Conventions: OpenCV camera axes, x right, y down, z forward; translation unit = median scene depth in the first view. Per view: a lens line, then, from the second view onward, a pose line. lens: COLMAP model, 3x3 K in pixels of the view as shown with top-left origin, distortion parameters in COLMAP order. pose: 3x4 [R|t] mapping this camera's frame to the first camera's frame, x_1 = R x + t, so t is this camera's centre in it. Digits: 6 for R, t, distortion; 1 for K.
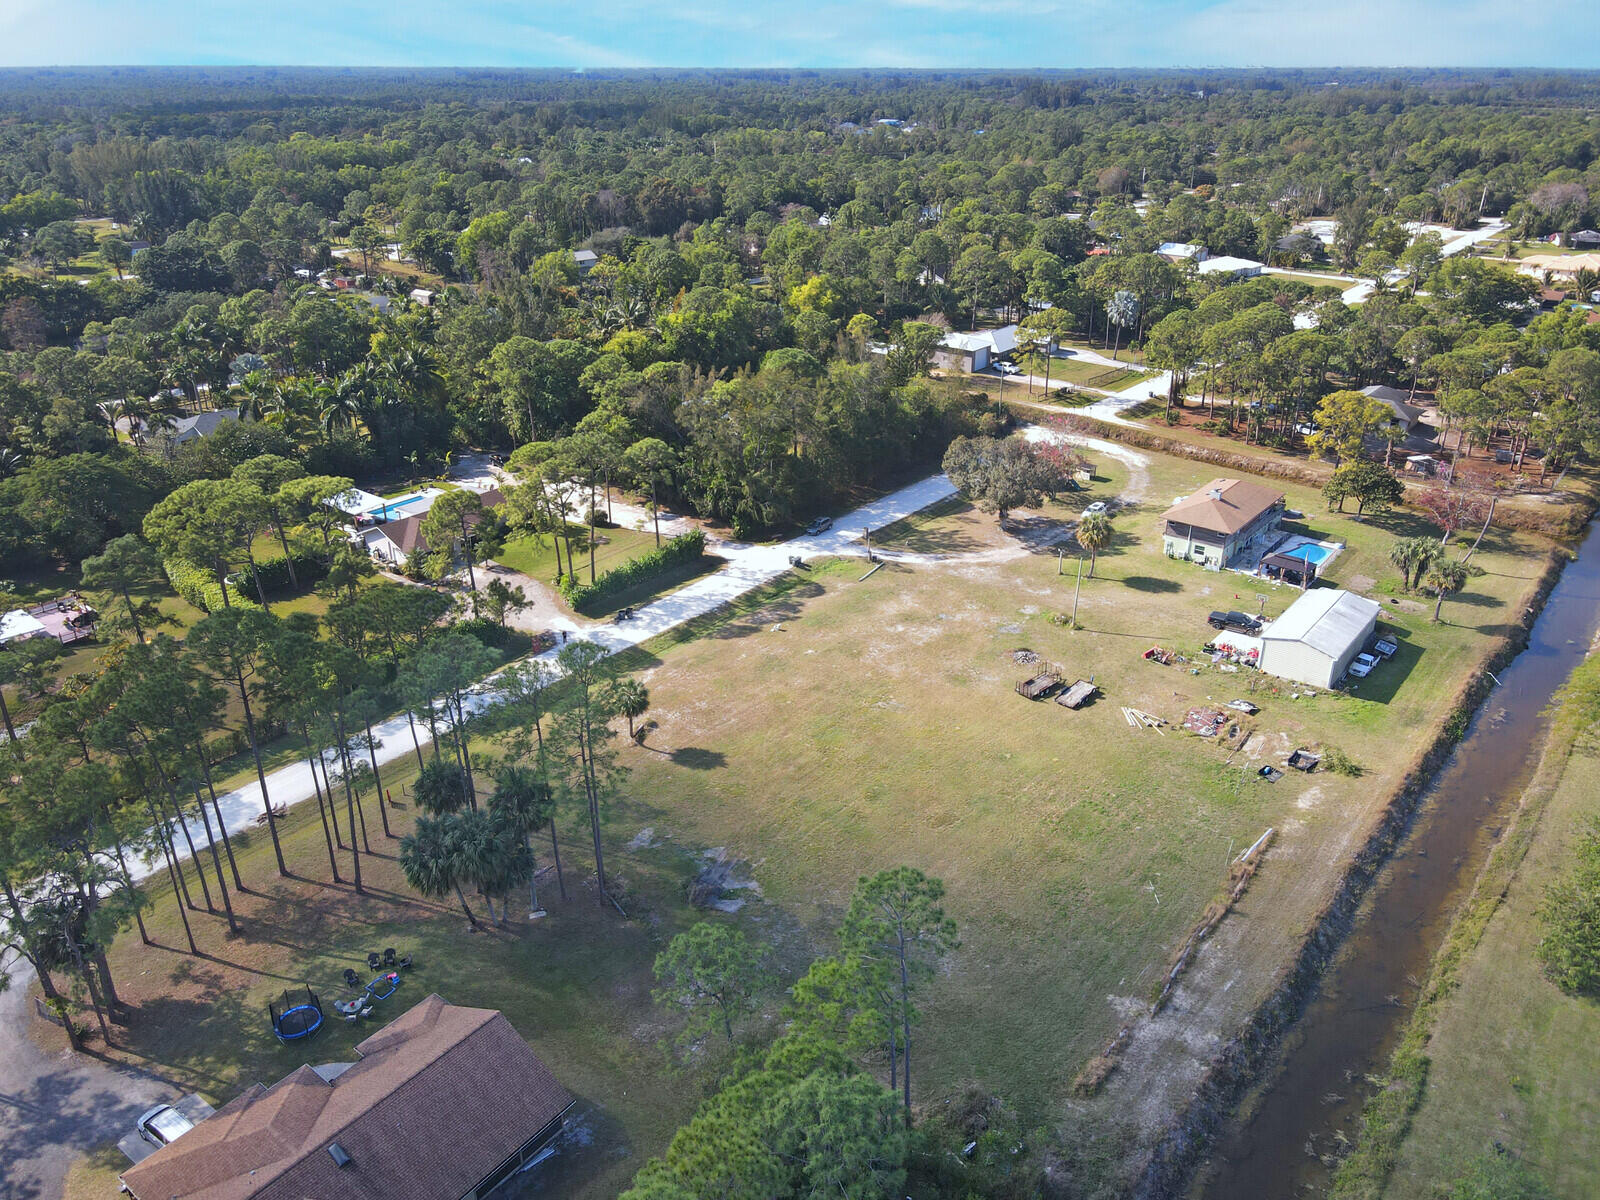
lens RADIAL K [[1181.7, 0, 800.0], [0, 1181.7, 600.0], [0, 0, 1]] dist [-0.004245, 0.035246]
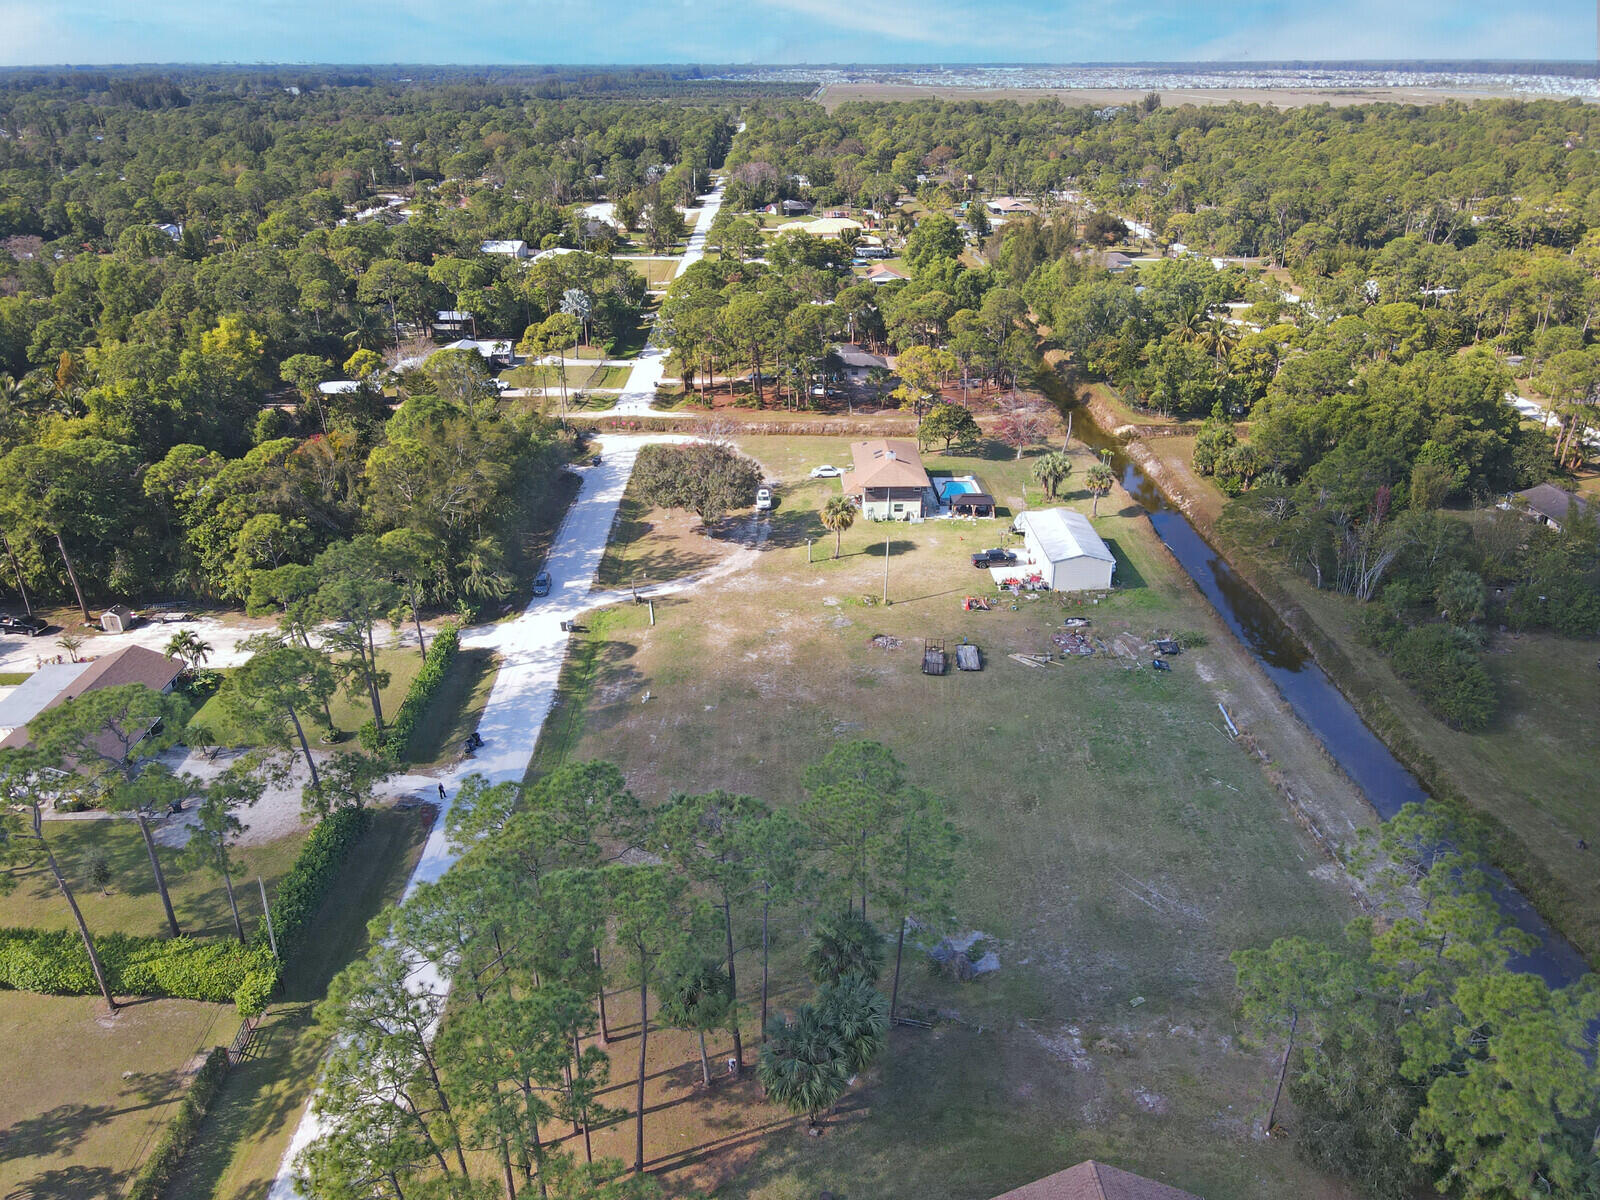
lens RADIAL K [[1181.7, 0, 800.0], [0, 1181.7, 600.0], [0, 0, 1]] dist [-0.004245, 0.035246]
pose [[0.755519, -0.275476, 0.594394, -0.396760], [0.274051, 0.956993, 0.095186, -0.089349], [-0.595052, 0.090979, 0.798521, 0.196448]]
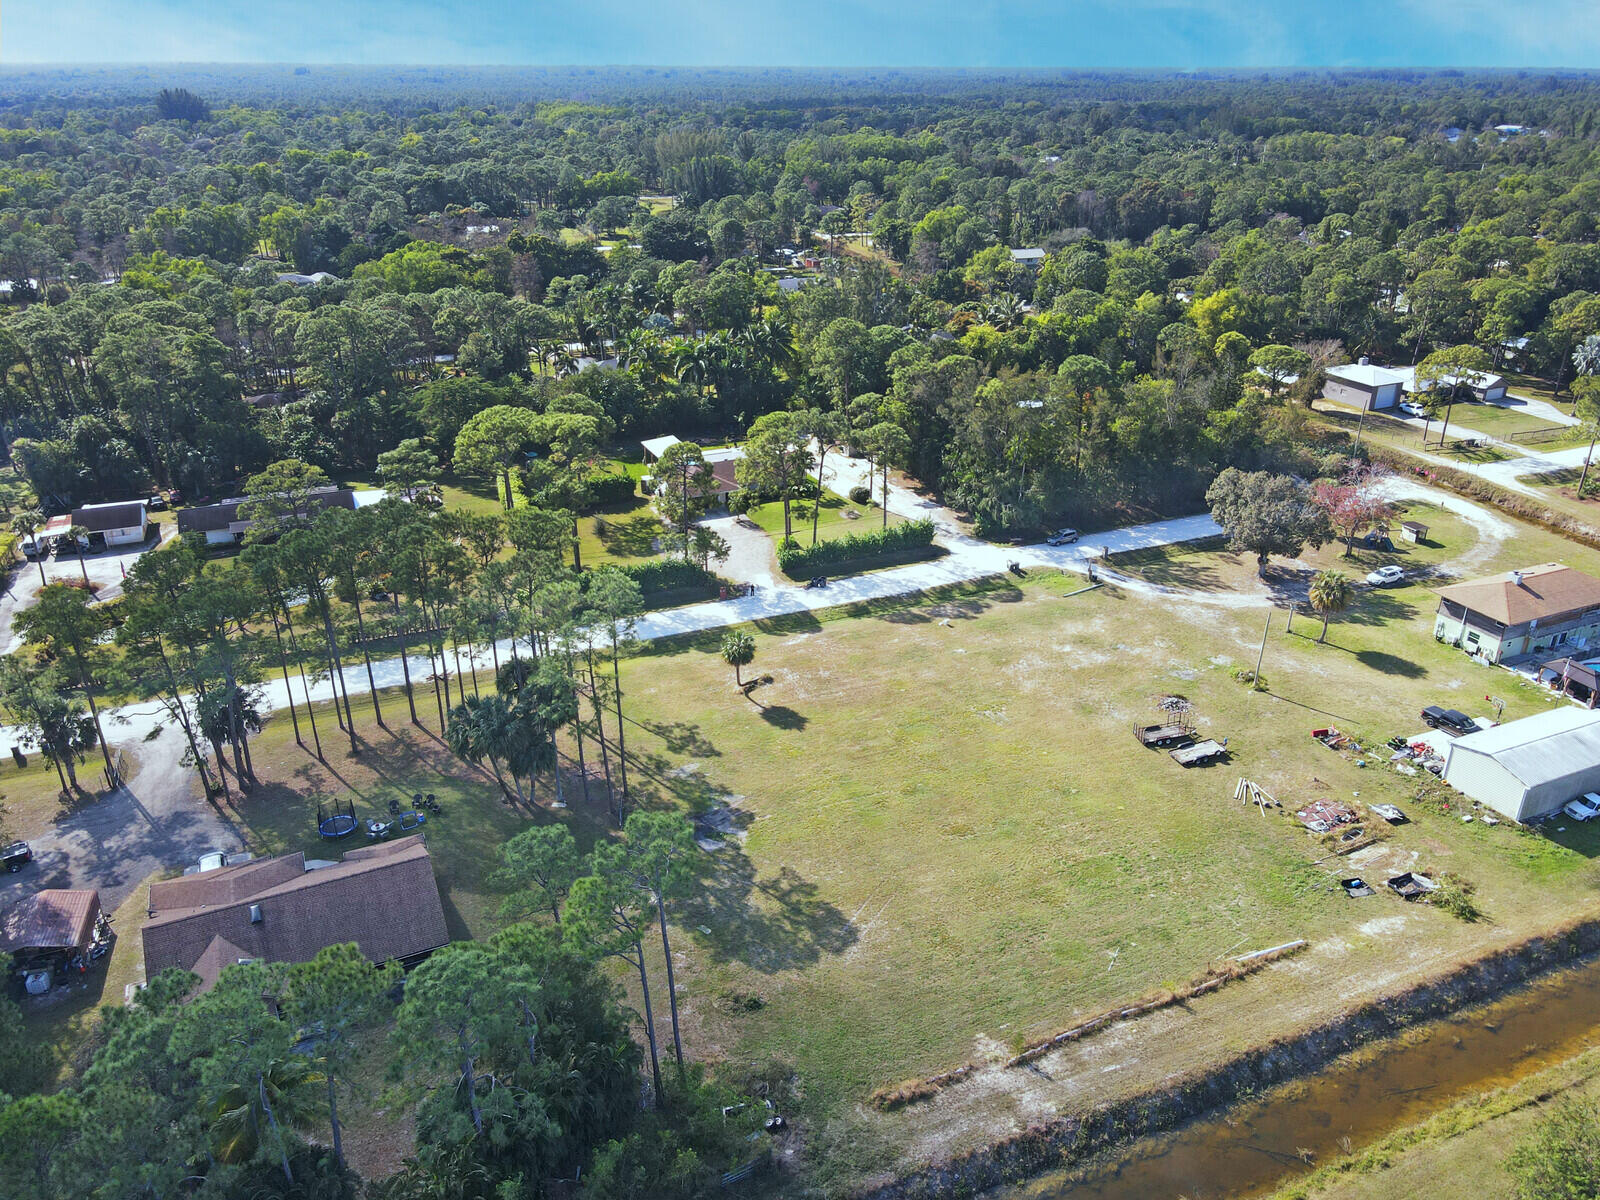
lens RADIAL K [[1183.1, 0, 800.0], [0, 1183.1, 600.0], [0, 0, 1]] dist [0.003796, 0.041014]
pose [[0.890946, 0.191127, -0.411928, 0.254261], [-0.191664, 0.980627, 0.040449, -0.010943], [0.411679, 0.042914, 0.910318, 0.028744]]
